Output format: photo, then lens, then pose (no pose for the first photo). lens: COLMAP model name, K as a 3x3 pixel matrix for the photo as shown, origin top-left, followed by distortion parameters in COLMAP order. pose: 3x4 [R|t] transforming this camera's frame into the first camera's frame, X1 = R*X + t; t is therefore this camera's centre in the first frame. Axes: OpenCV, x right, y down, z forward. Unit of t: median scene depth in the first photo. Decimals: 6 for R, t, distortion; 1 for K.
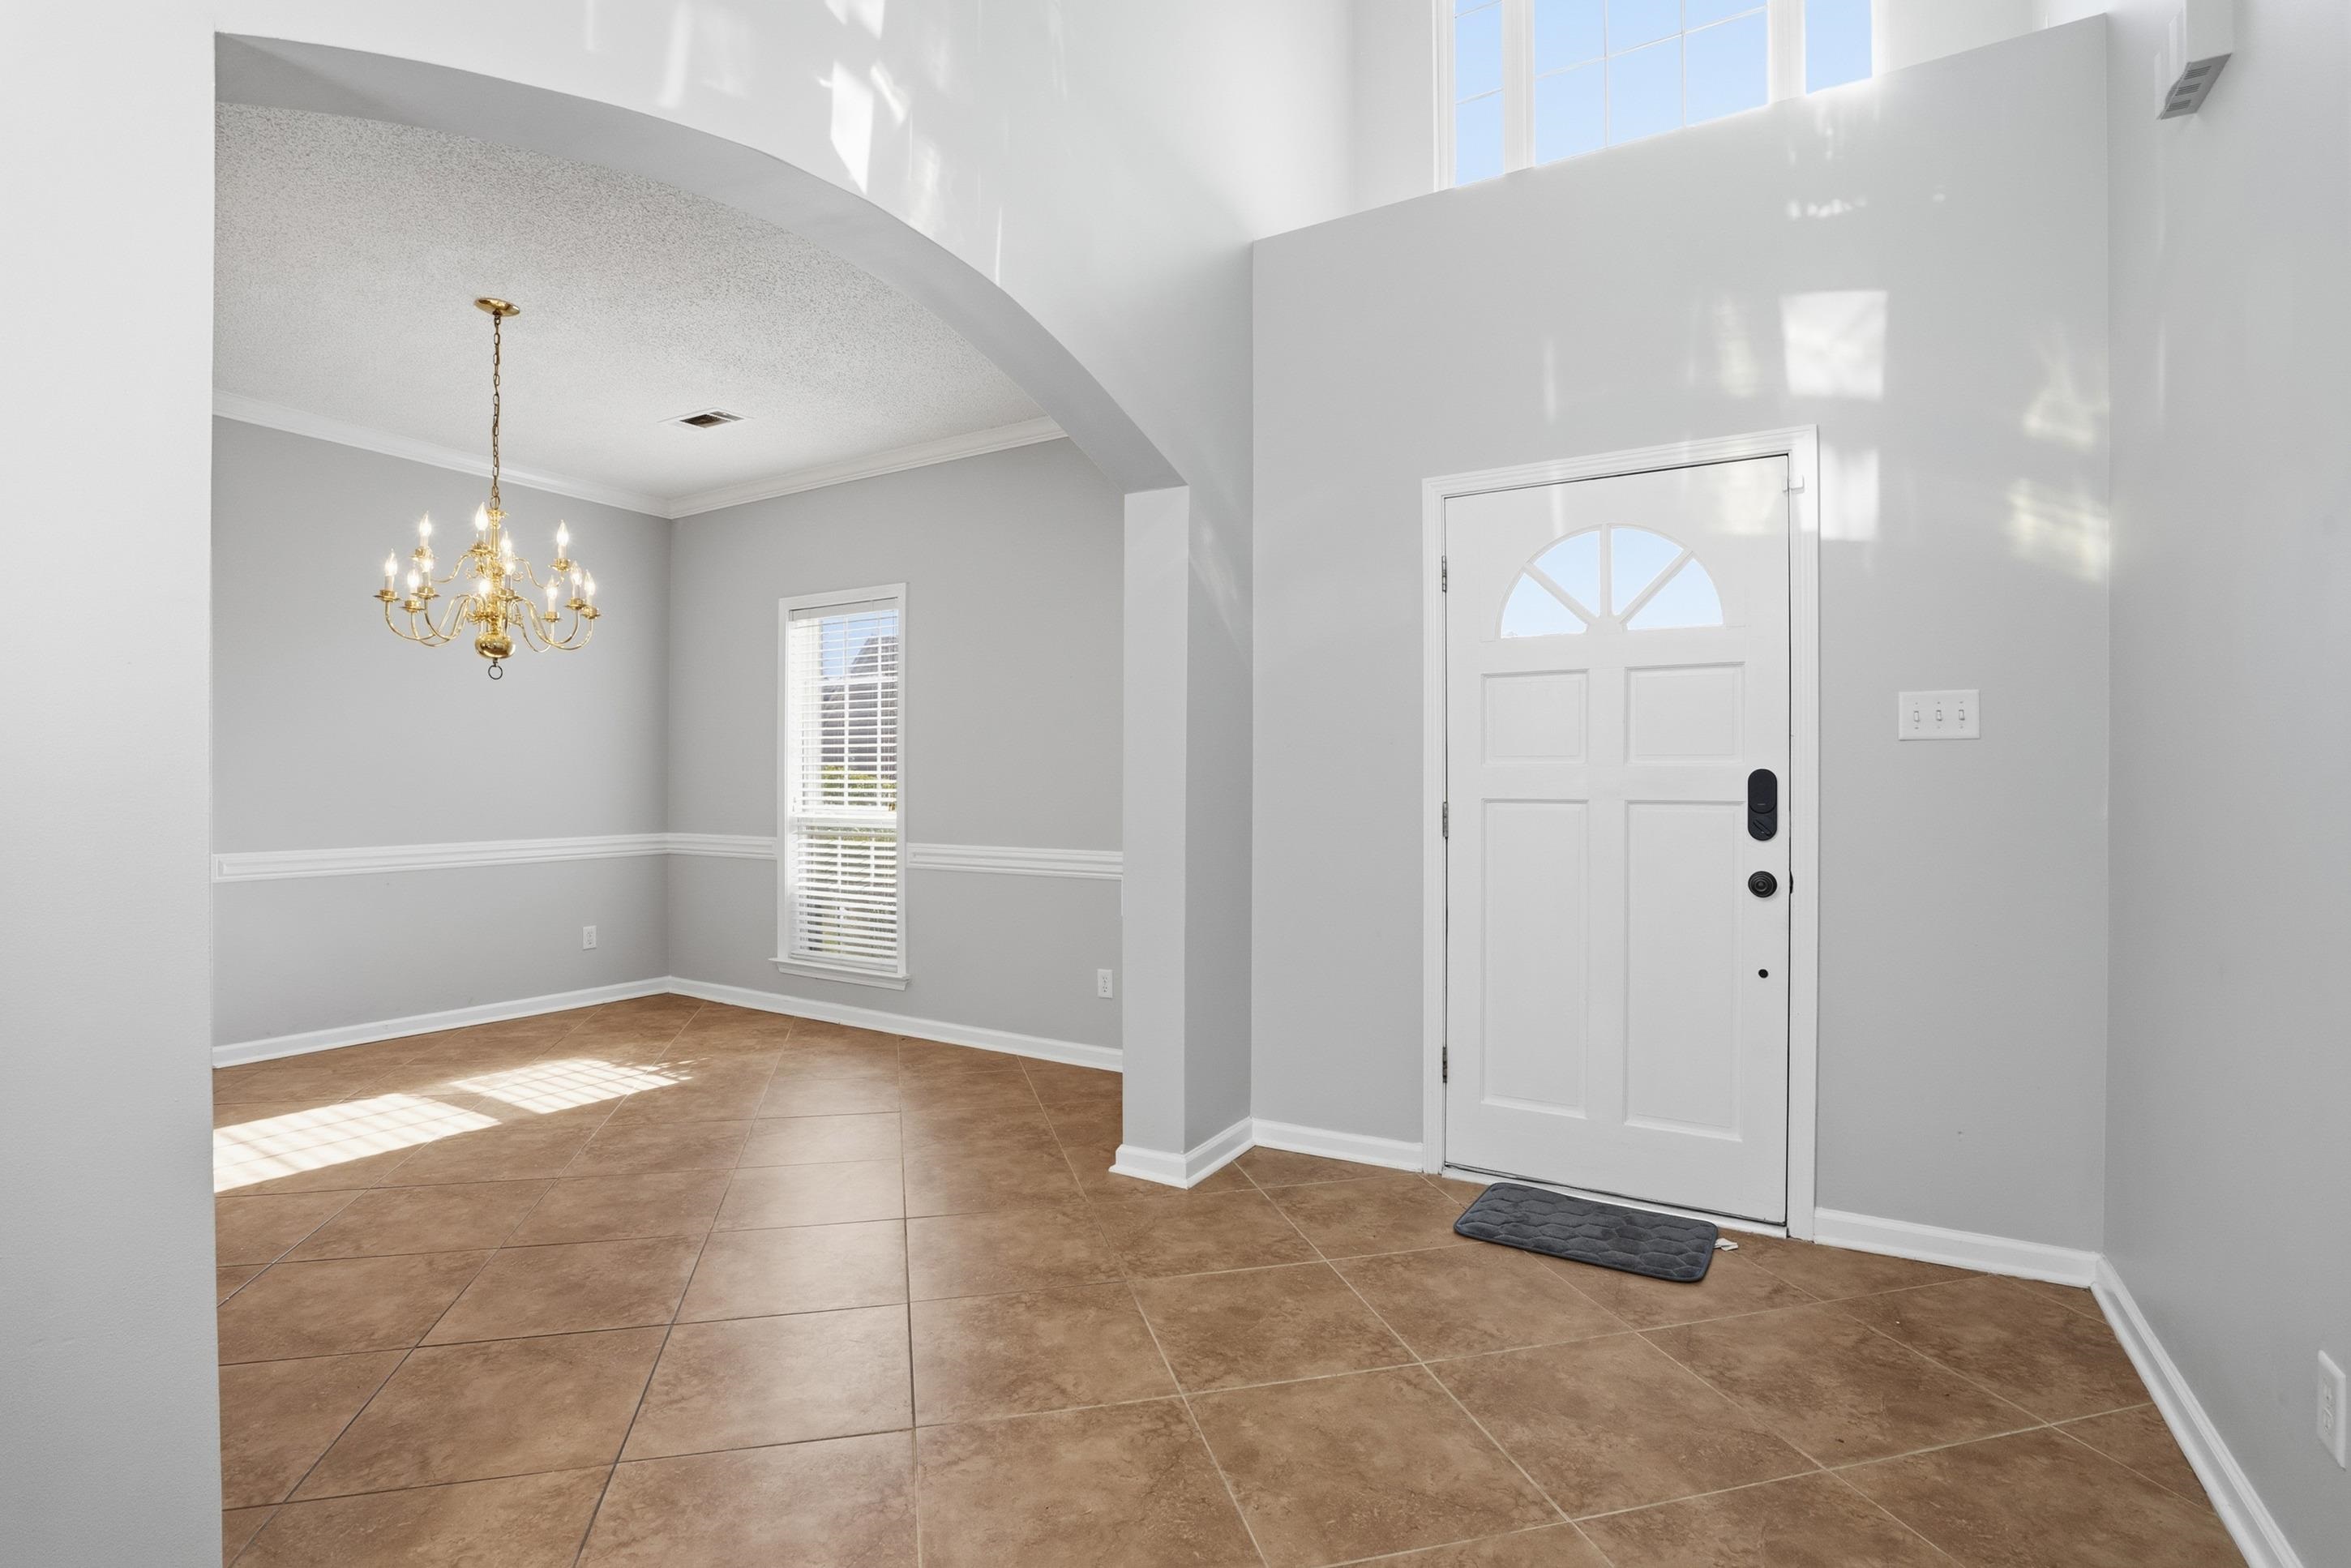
lens RADIAL K [[1085.7, 0, 1146.0], [0, 1085.7, 800.2], [0, 0, 1]] dist [-0.049408, 0.015688]
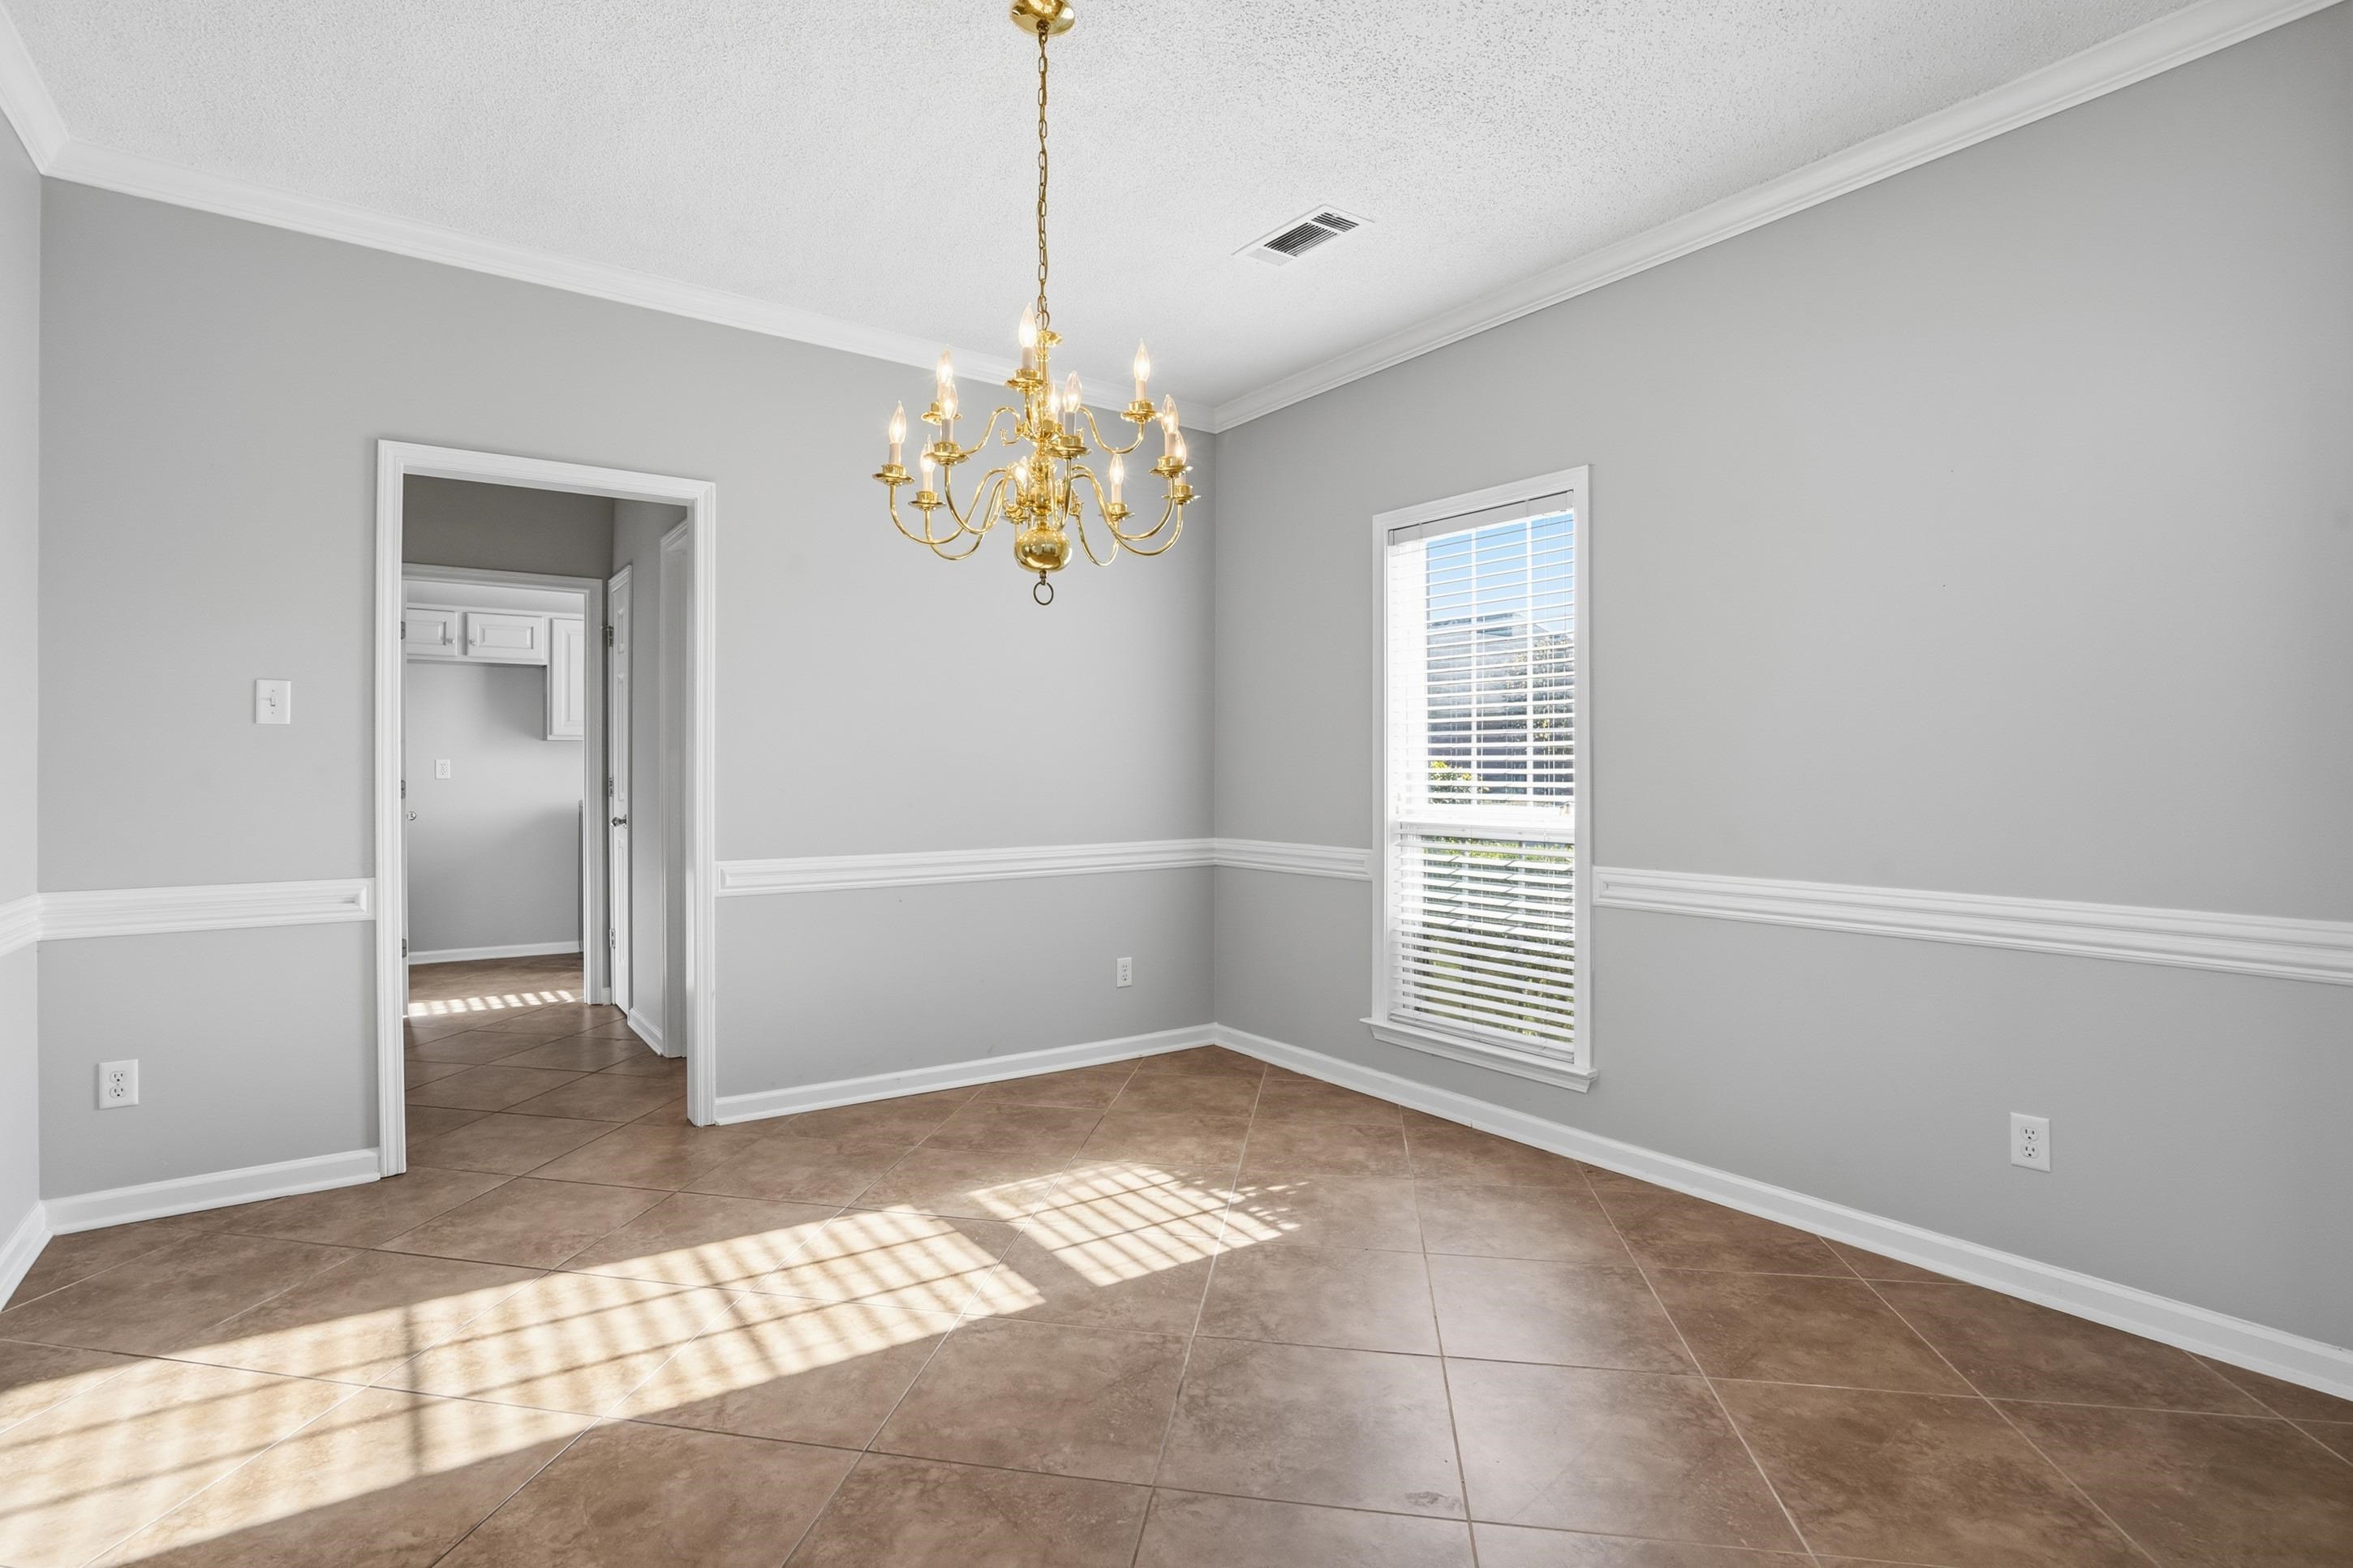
lens RADIAL K [[1086.4, 0, 1147.0], [0, 1086.4, 800.2], [0, 0, 1]] dist [-0.049408, 0.015688]
pose [[0.919263, 0.005954, -0.393599, -0.234669], [-0.002942, 0.999962, 0.008257, -0.003907], [0.393633, -0.006432, 0.919245, 0.340908]]
